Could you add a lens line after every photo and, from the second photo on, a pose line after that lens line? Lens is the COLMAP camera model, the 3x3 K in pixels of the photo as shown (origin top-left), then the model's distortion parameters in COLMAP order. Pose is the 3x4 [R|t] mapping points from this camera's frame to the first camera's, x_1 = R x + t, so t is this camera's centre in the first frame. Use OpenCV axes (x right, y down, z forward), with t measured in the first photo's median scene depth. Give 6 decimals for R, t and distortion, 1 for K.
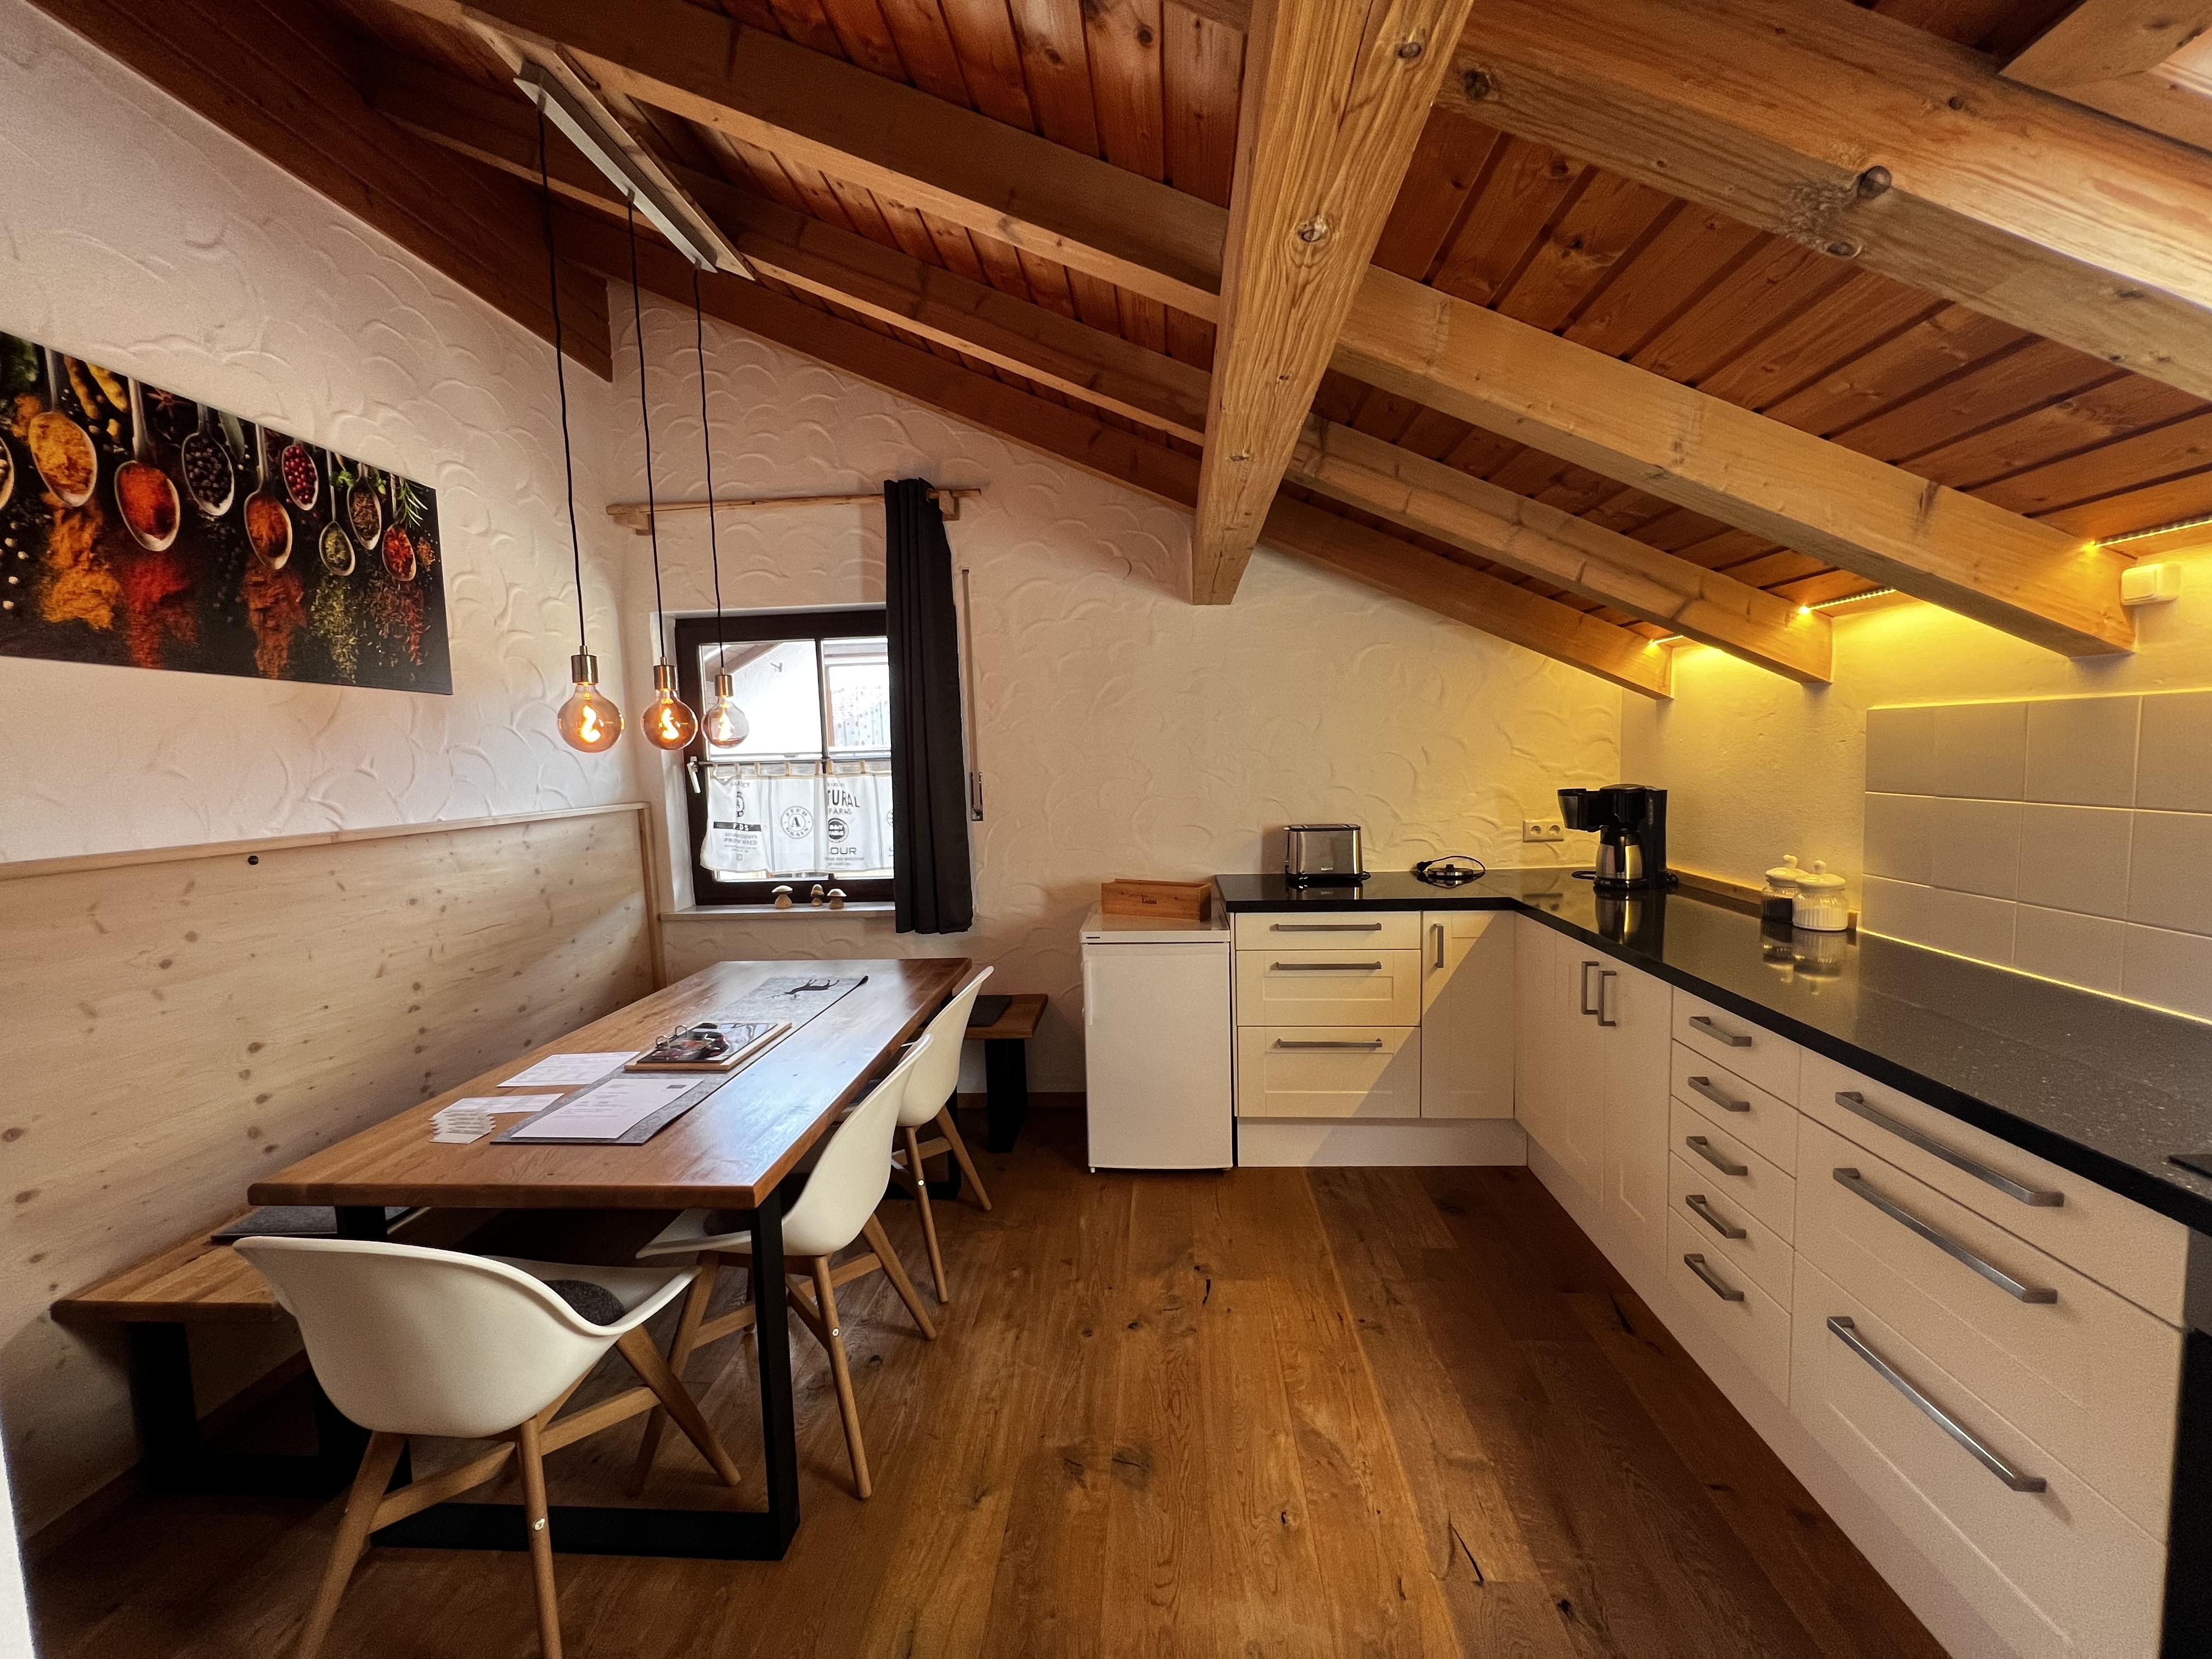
lens RADIAL K [[882.4, 0, 1105.8], [0, 882.4, 827.8], [0, 0, 1]] dist [-0.001899, -0.000101]
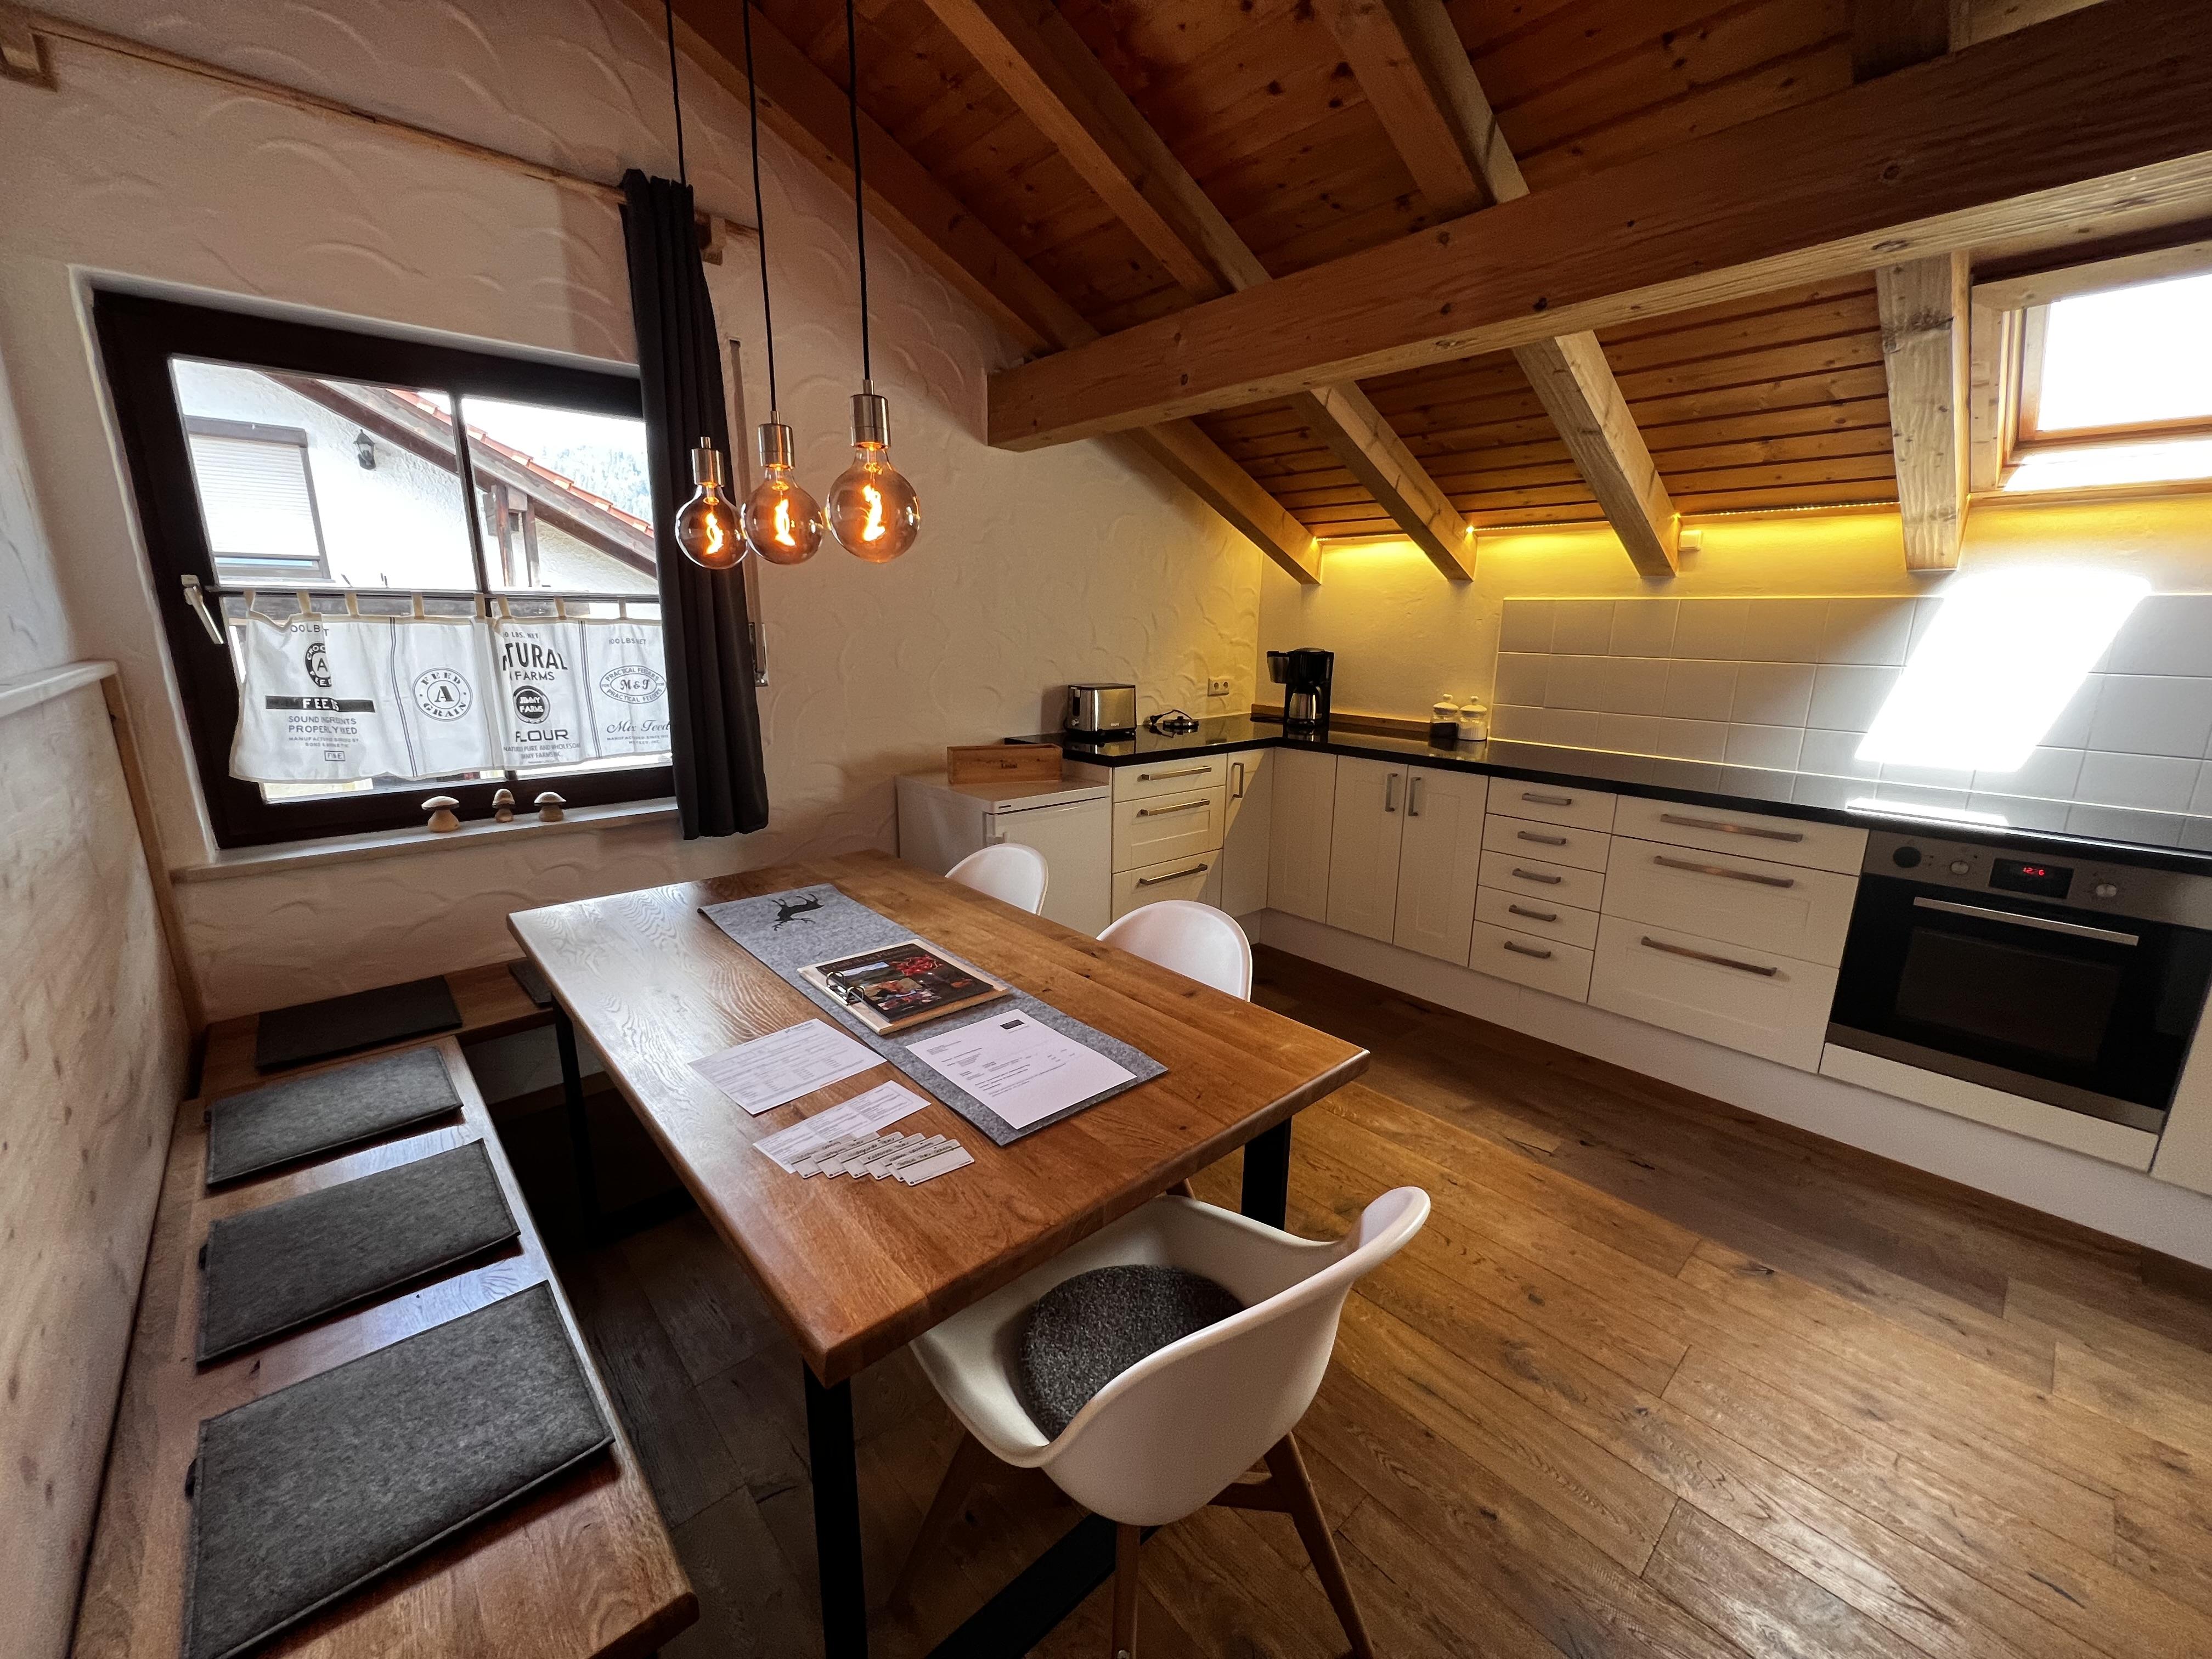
lens RADIAL K [[882.4, 0, 1100.6], [0, 882.4, 828.1], [0, 0, 1]] dist [-0.001899, -0.000101]
pose [[0.696496, -0.129452, 0.705787, -0.525244], [0.030198, 0.988009, 0.151416, 0.007362], [-0.716925, -0.084147, 0.692053, 0.239493]]
